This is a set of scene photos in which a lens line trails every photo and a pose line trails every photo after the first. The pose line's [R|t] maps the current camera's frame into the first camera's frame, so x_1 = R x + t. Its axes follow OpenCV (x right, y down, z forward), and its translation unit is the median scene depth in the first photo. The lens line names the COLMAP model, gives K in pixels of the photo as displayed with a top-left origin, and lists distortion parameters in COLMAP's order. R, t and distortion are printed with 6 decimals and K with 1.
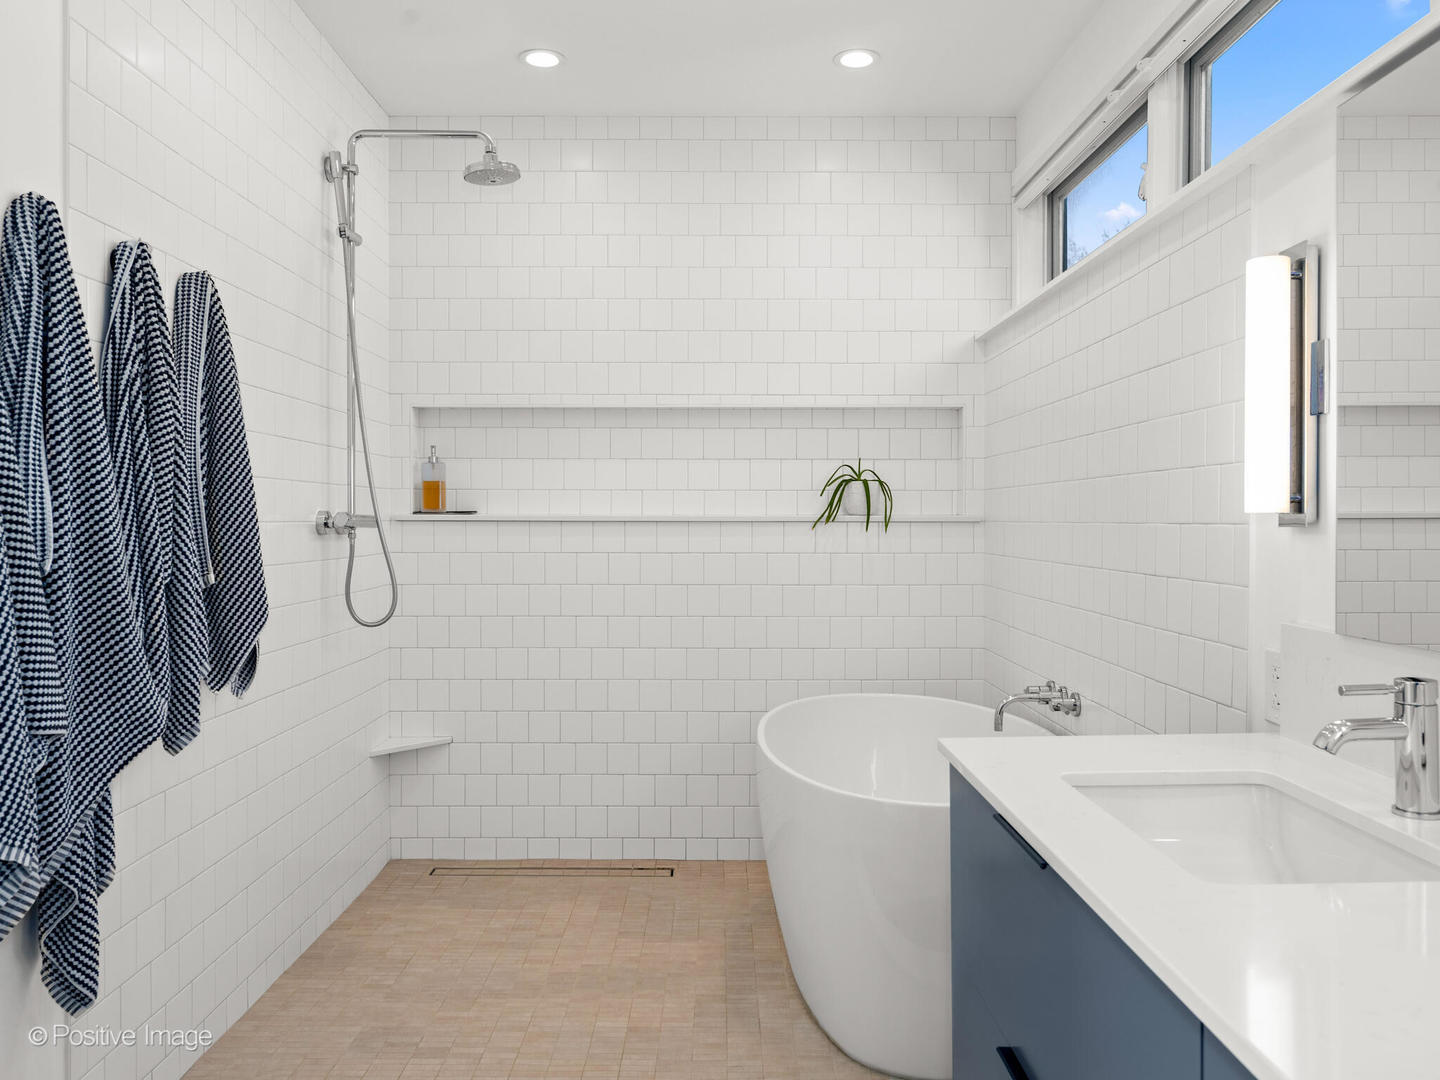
lens RADIAL K [[1078.6, 0, 720.6], [0, 1078.6, 541.3], [0, 0, 1]] dist [-0.013646, 0.009577]
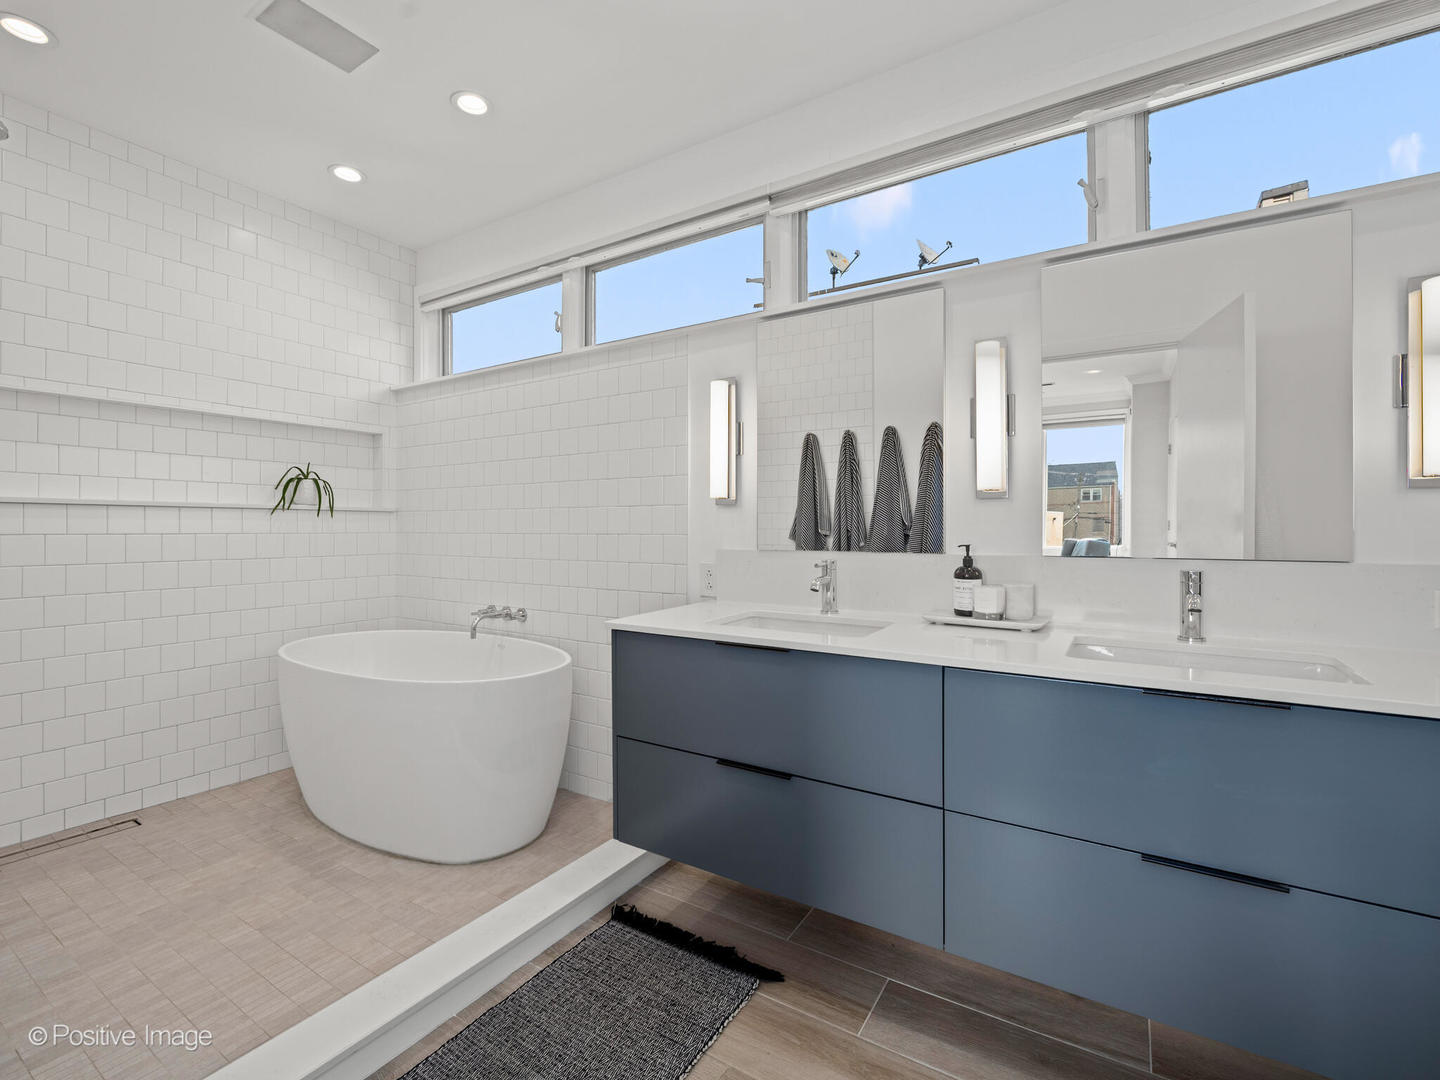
lens RADIAL K [[643.6, 0, 724.6], [0, 643.6, 532.0], [0, 0, 1]] dist [-0.003179, -0.000711]
pose [[0.540265, -0.002710, 0.841491, -0.267986], [0.016094, 0.999845, -0.007113, 0.023891], [-0.841341, 0.017386, 0.540225, 0.130232]]
